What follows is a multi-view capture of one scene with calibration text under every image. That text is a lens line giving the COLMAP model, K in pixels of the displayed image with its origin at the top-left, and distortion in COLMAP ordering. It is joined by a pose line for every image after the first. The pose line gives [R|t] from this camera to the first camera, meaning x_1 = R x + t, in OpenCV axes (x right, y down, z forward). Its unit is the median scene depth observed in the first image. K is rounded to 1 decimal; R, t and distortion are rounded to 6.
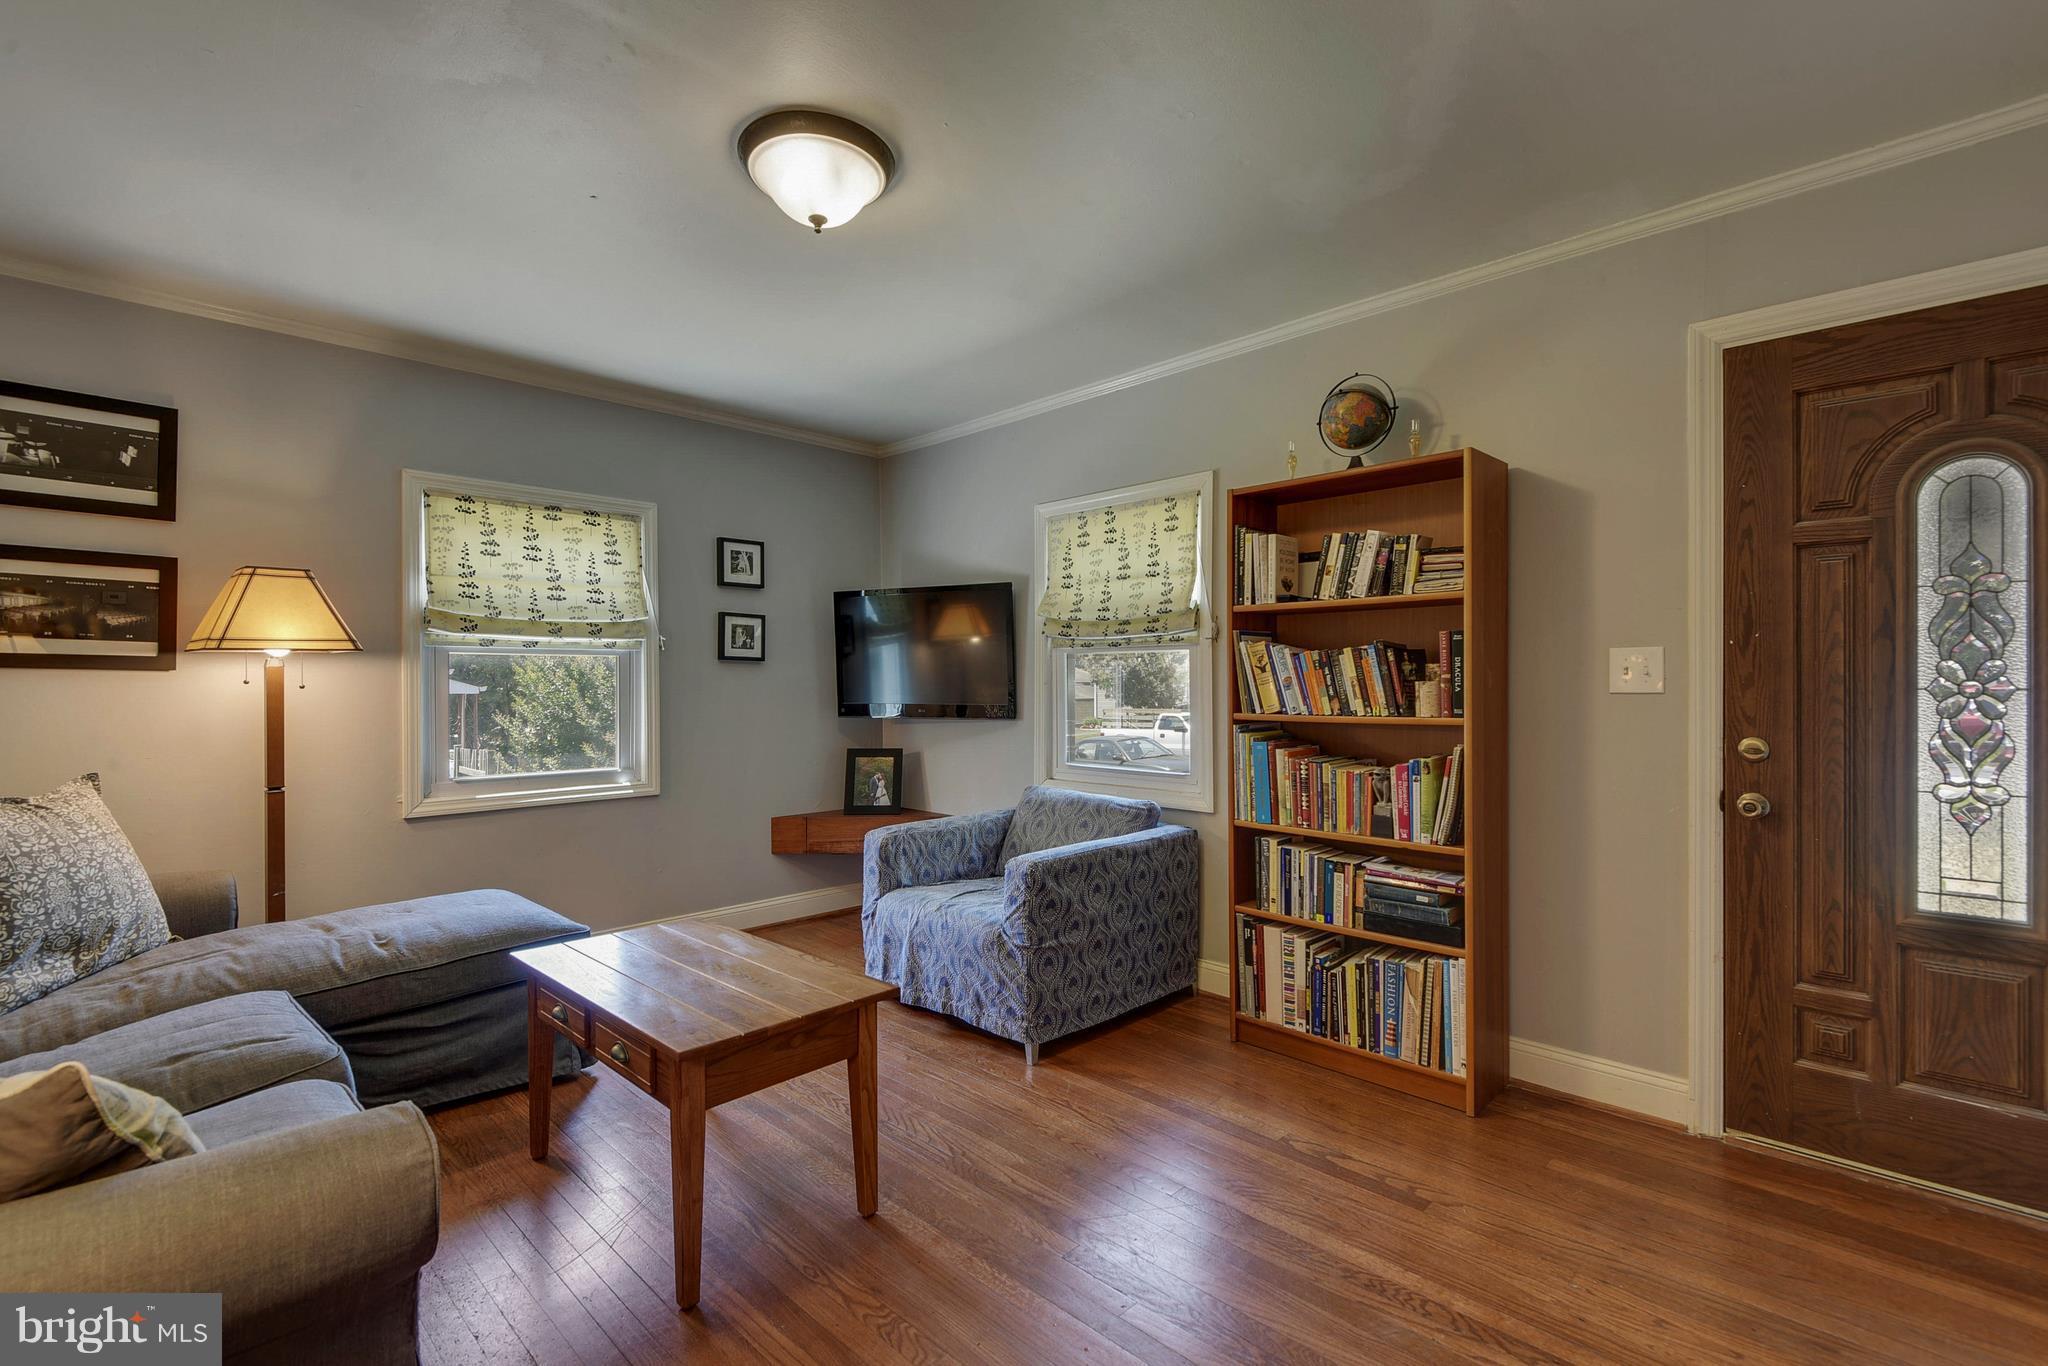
lens RADIAL K [[934.1, 0, 1067.6], [0, 934.1, 682.7], [0, 0, 1]] dist [-0.000909, -0.009989]
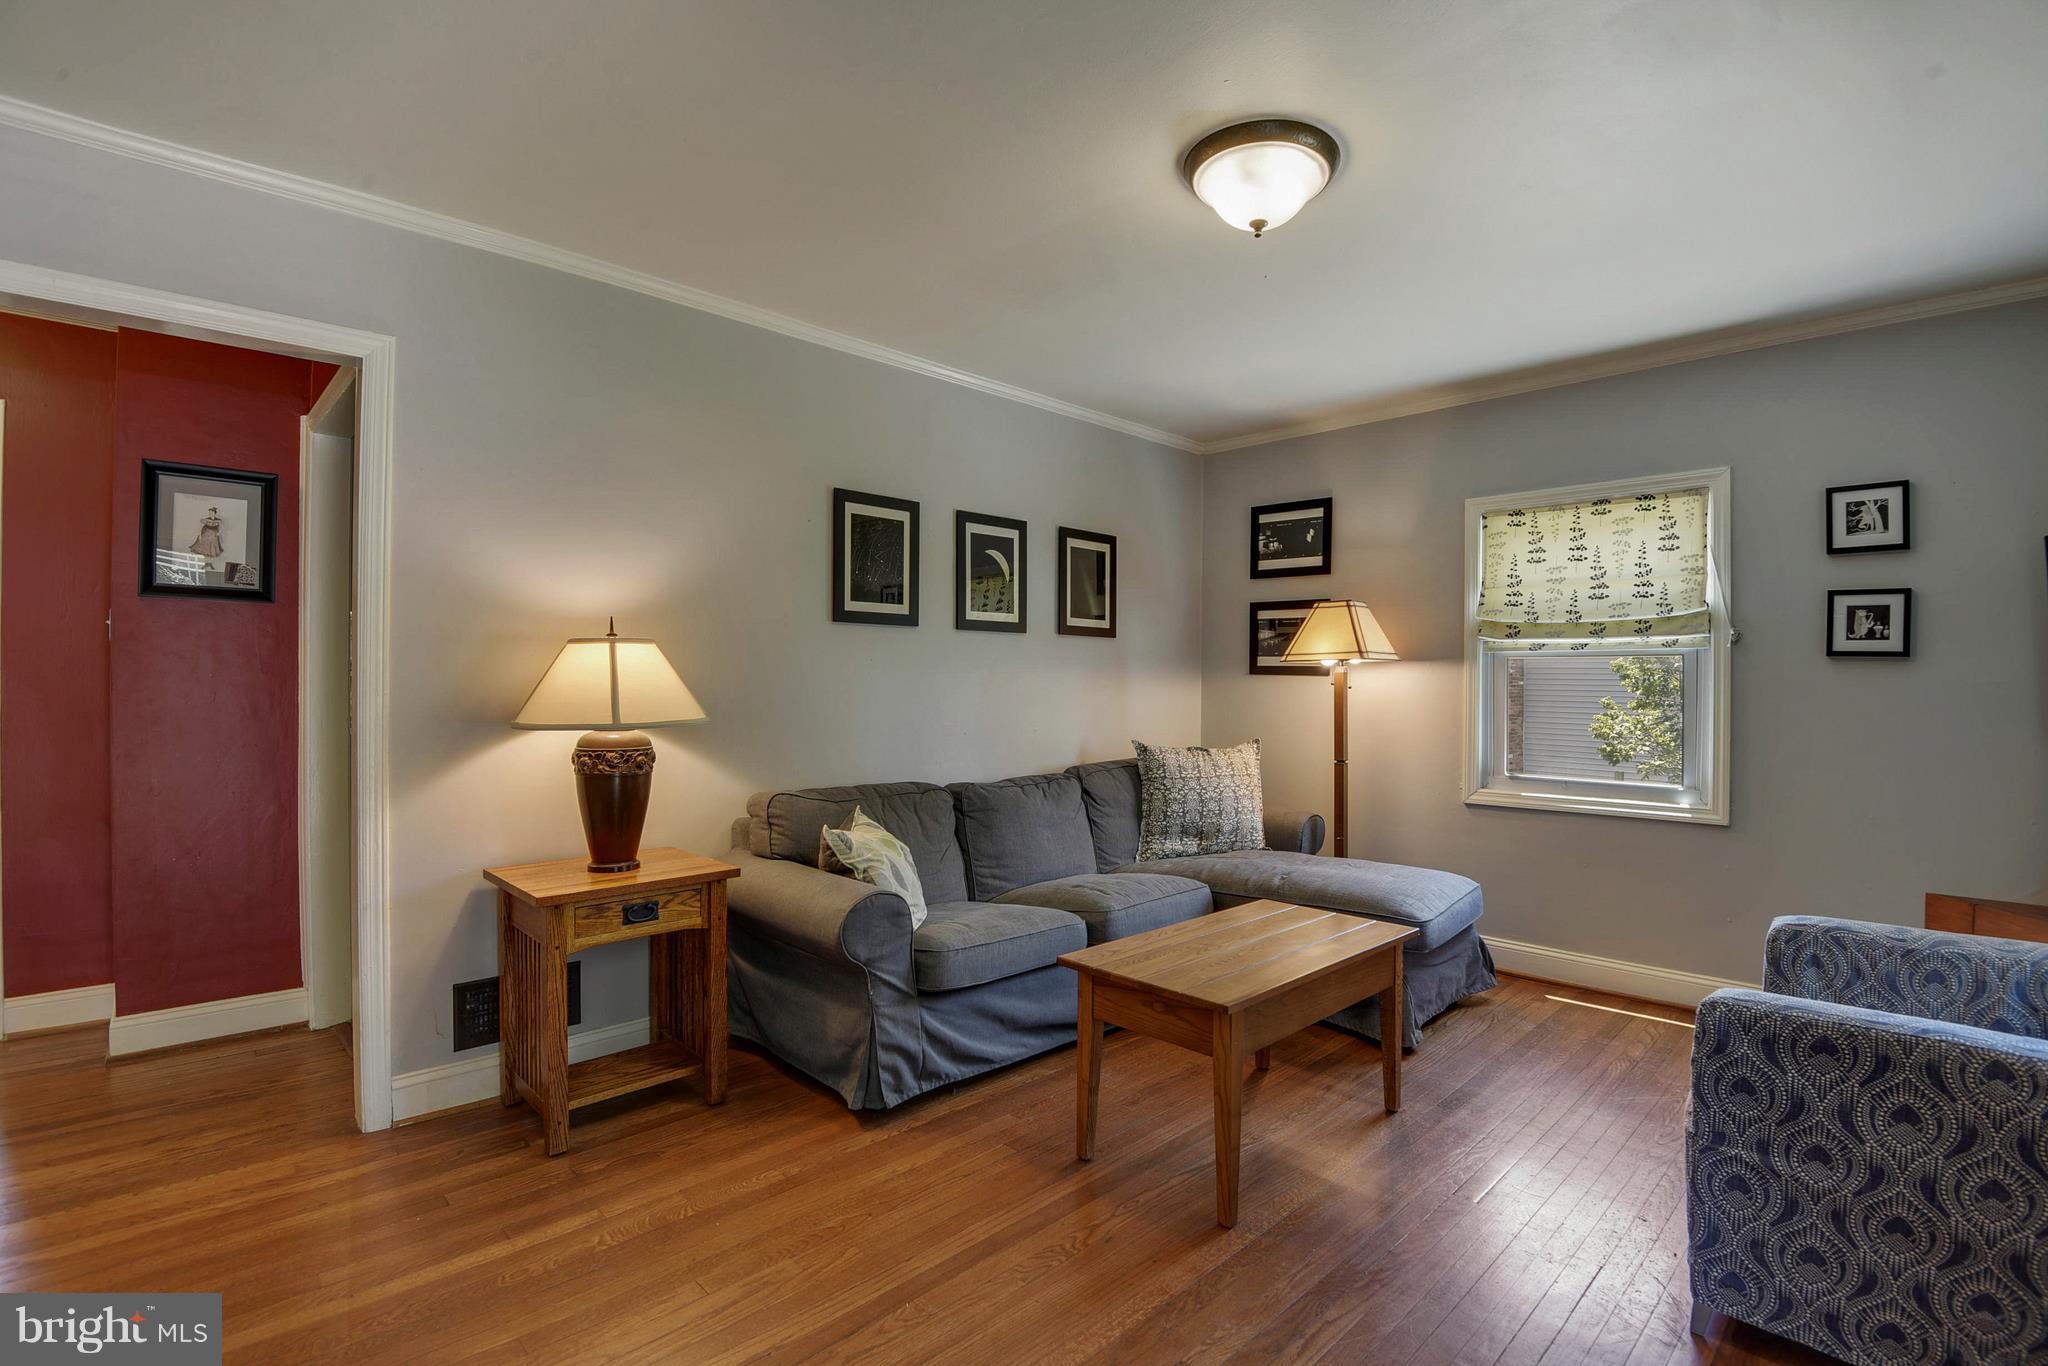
lens RADIAL K [[939.4, 0, 1003.8], [0, 939.4, 683.6], [0, 0, 1]] dist [-0.001221, -0.022100]
pose [[-0.067025, 0.003833, -0.997744, 0.466514], [-0.005939, 0.999973, 0.004240, -0.003240], [0.997734, 0.006210, -0.067000, 0.489383]]
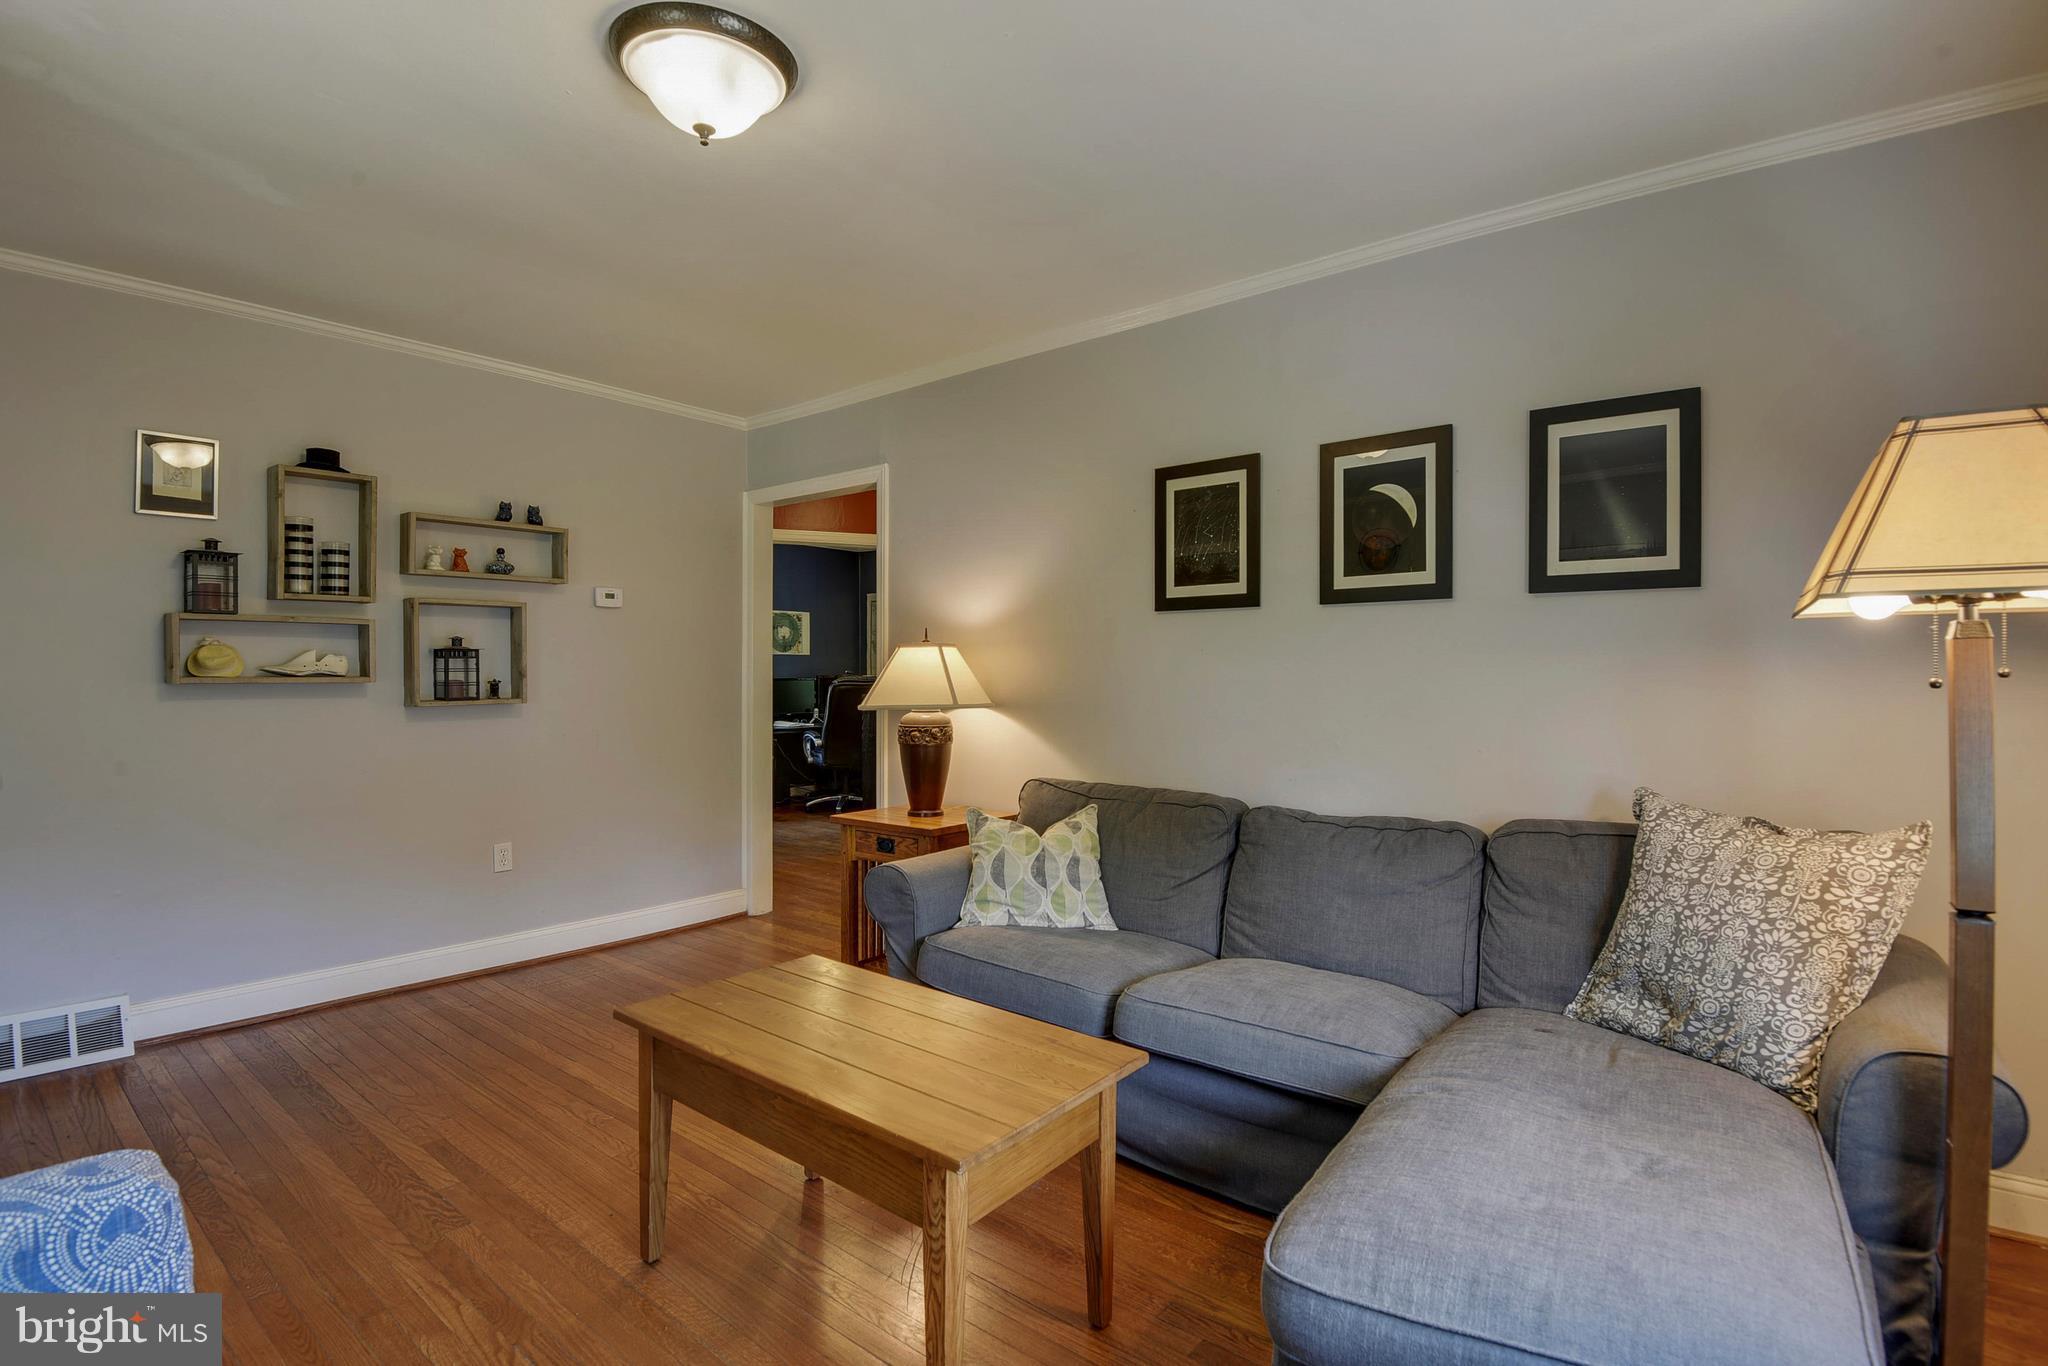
lens RADIAL K [[926.4, 0, 1026.7], [0, 926.4, 688.9], [0, 0, 1]] dist [0.034789, -0.021546]
pose [[-0.995924, 0.001975, -0.090180, -0.294466], [0.000463, 0.999859, 0.016784, -0.001416], [0.090200, 0.016674, -0.995784, 1.151581]]
